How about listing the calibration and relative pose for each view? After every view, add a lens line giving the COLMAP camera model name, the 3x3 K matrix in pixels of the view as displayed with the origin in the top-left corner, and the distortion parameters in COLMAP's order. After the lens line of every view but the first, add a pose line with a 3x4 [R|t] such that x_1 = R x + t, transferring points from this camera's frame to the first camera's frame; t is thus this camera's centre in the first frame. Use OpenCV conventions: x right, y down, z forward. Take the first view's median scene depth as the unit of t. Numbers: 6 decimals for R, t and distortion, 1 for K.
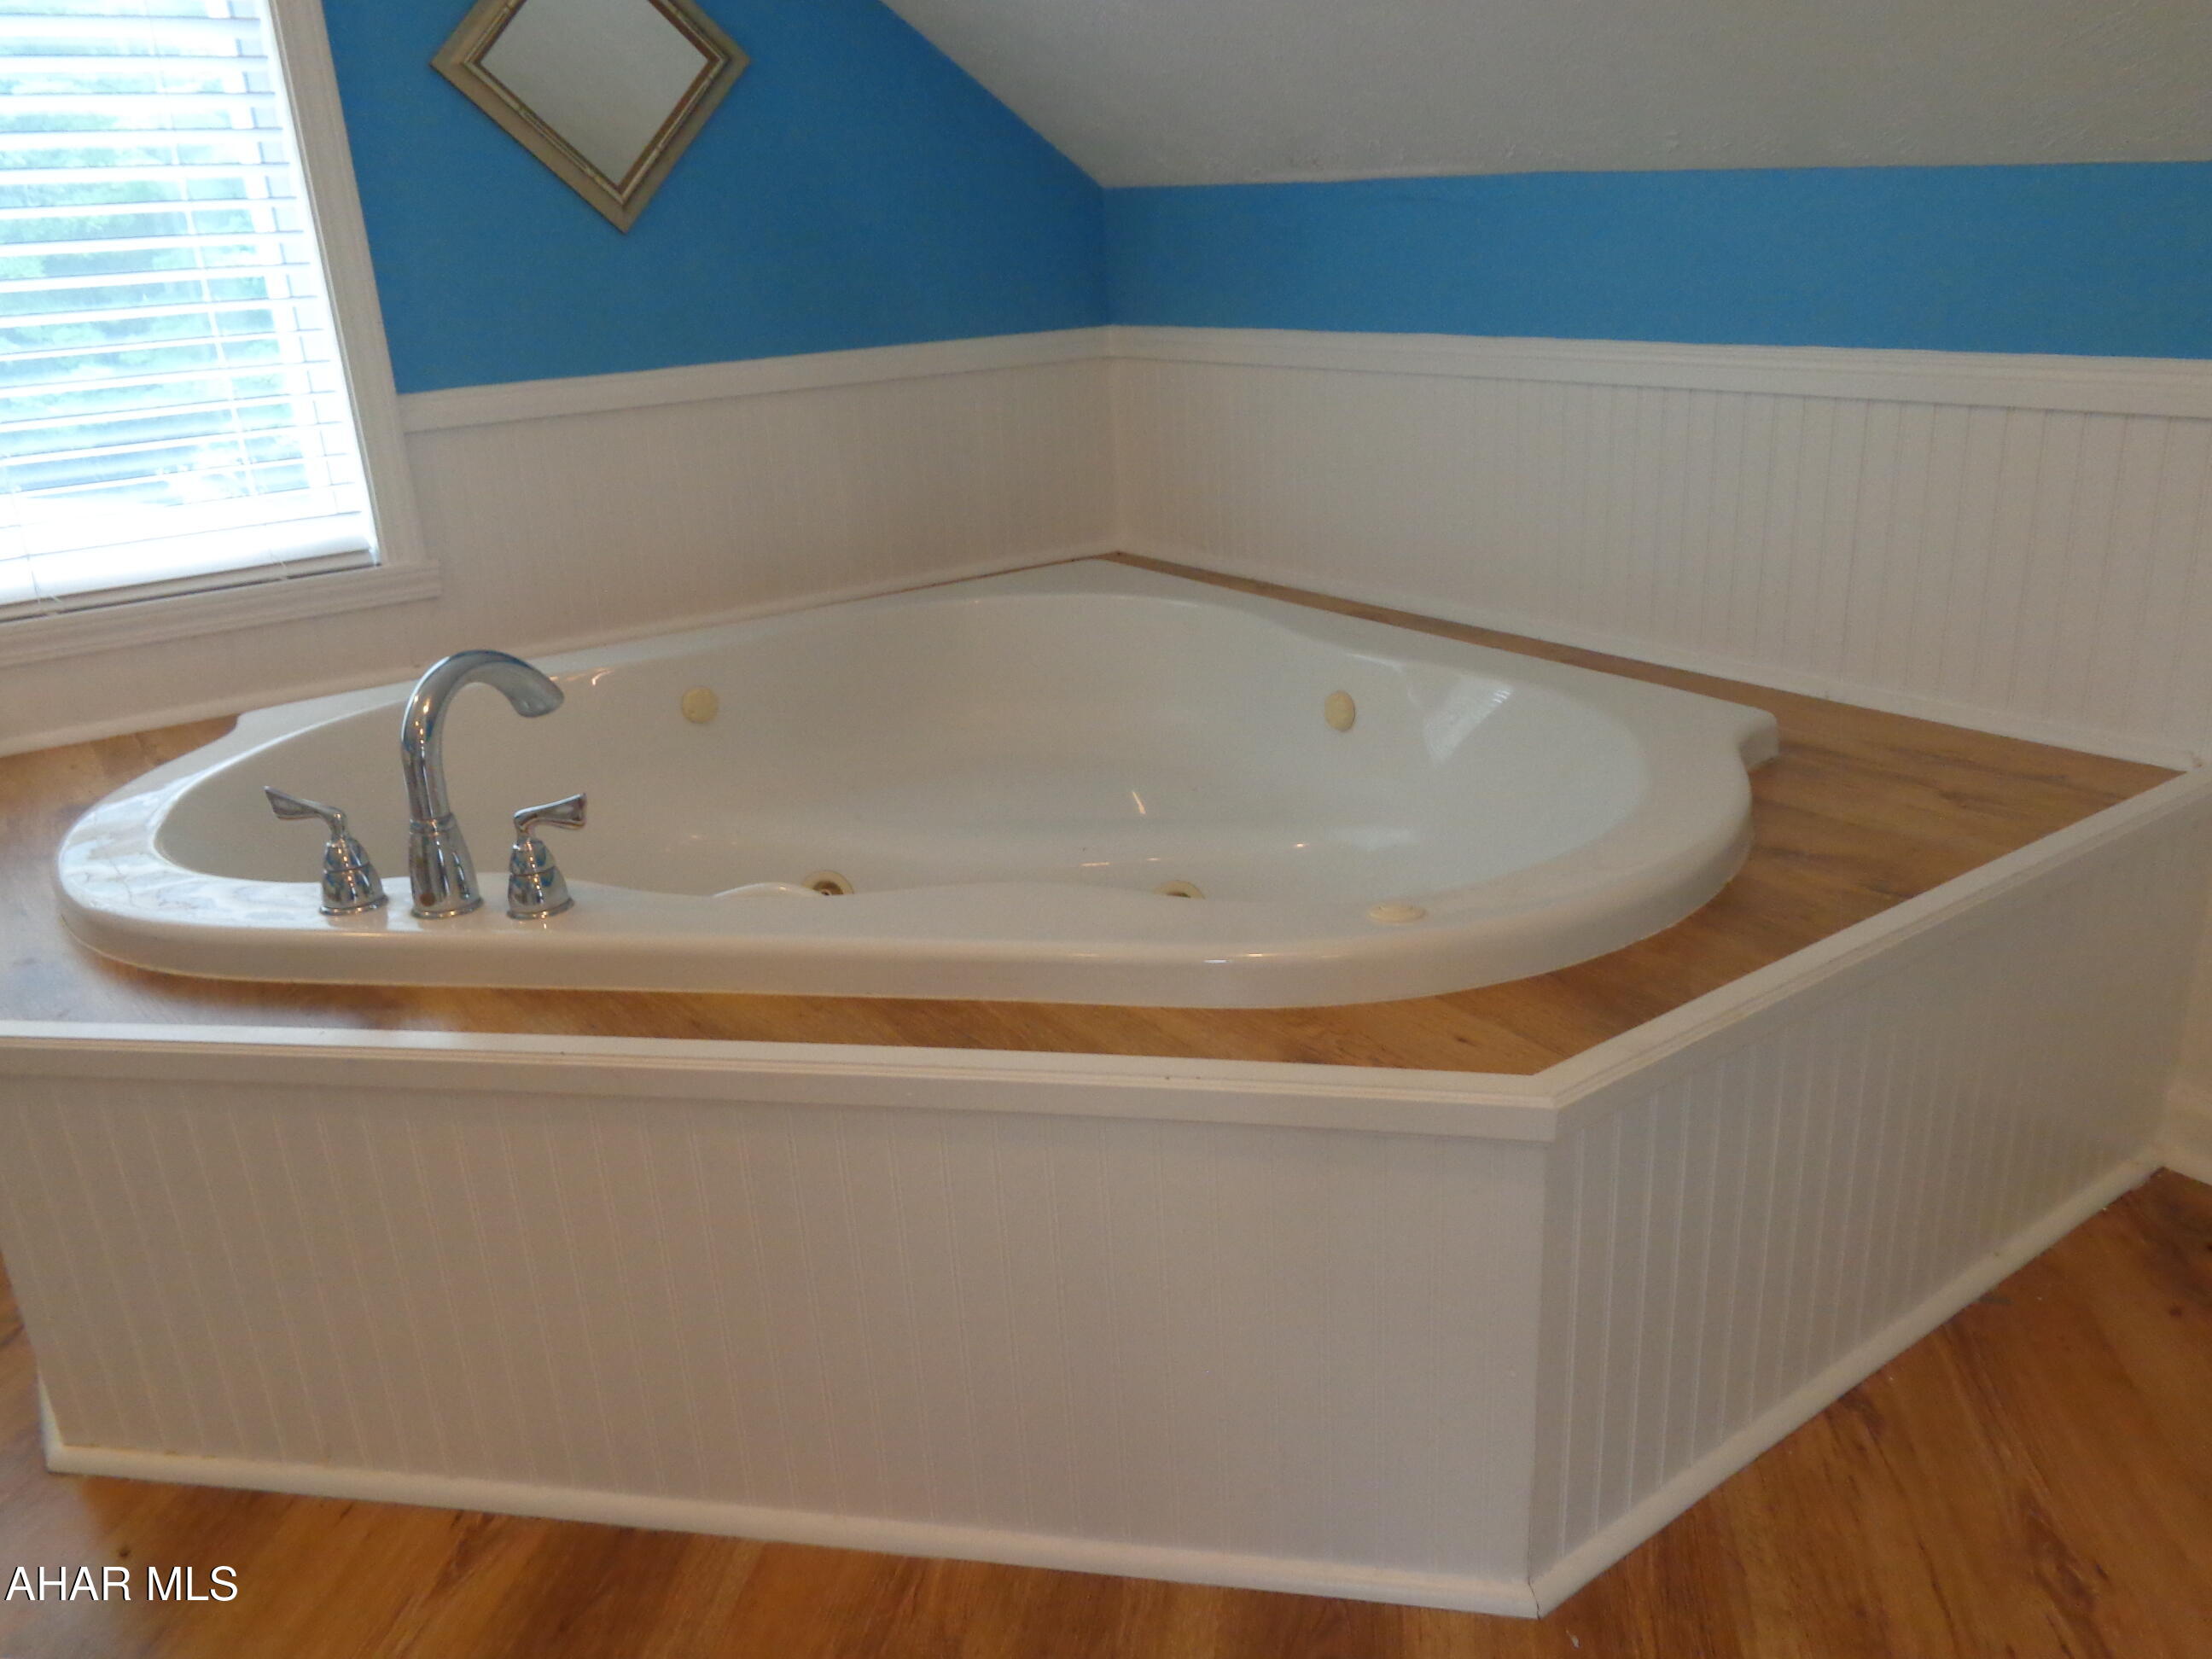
lens RADIAL K [[1660.6, 0, 1108.2], [0, 1660.6, 826.9], [0, 0, 1]] dist [-0.002430, 0.006600]
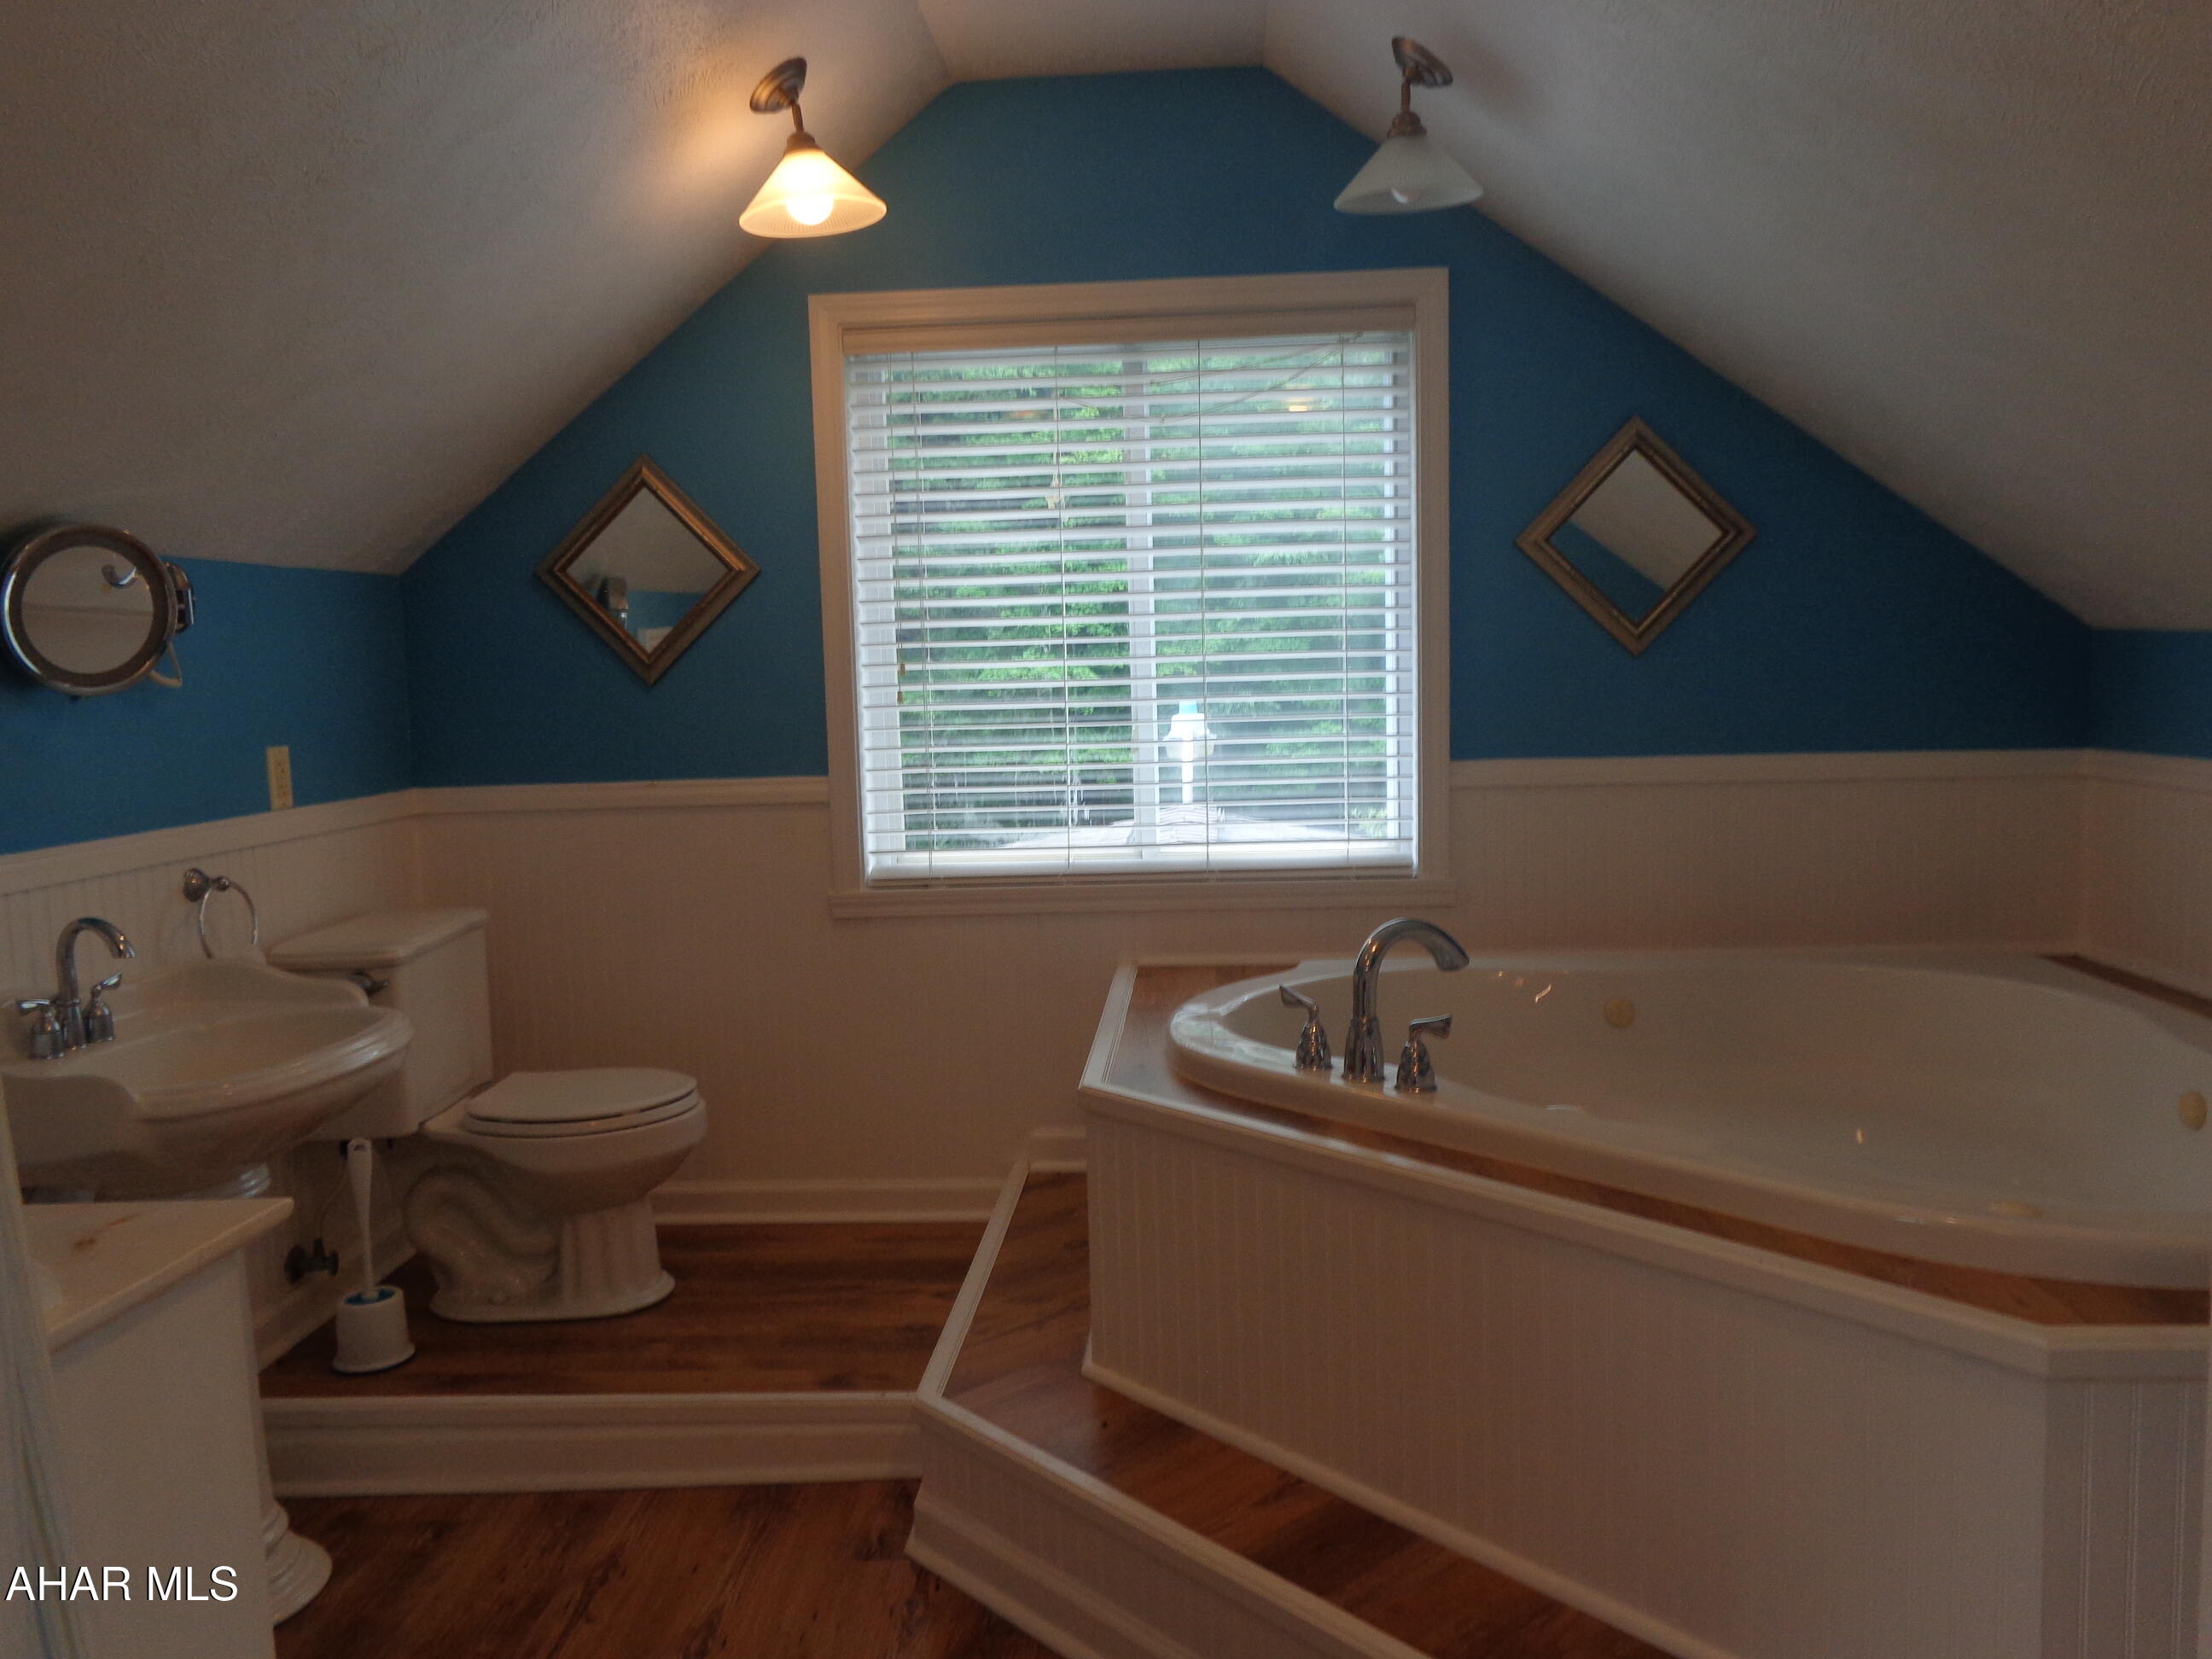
lens RADIAL K [[1660.6, 0, 1105.8], [0, 1660.6, 829.9], [0, 0, 1]] dist [-0.002430, 0.006600]
pose [[0.782954, 0.096039, -0.614622, 0.324735], [-0.228561, 0.963318, -0.140634, 0.092920], [0.578570, 0.250588, 0.776184, -0.377049]]
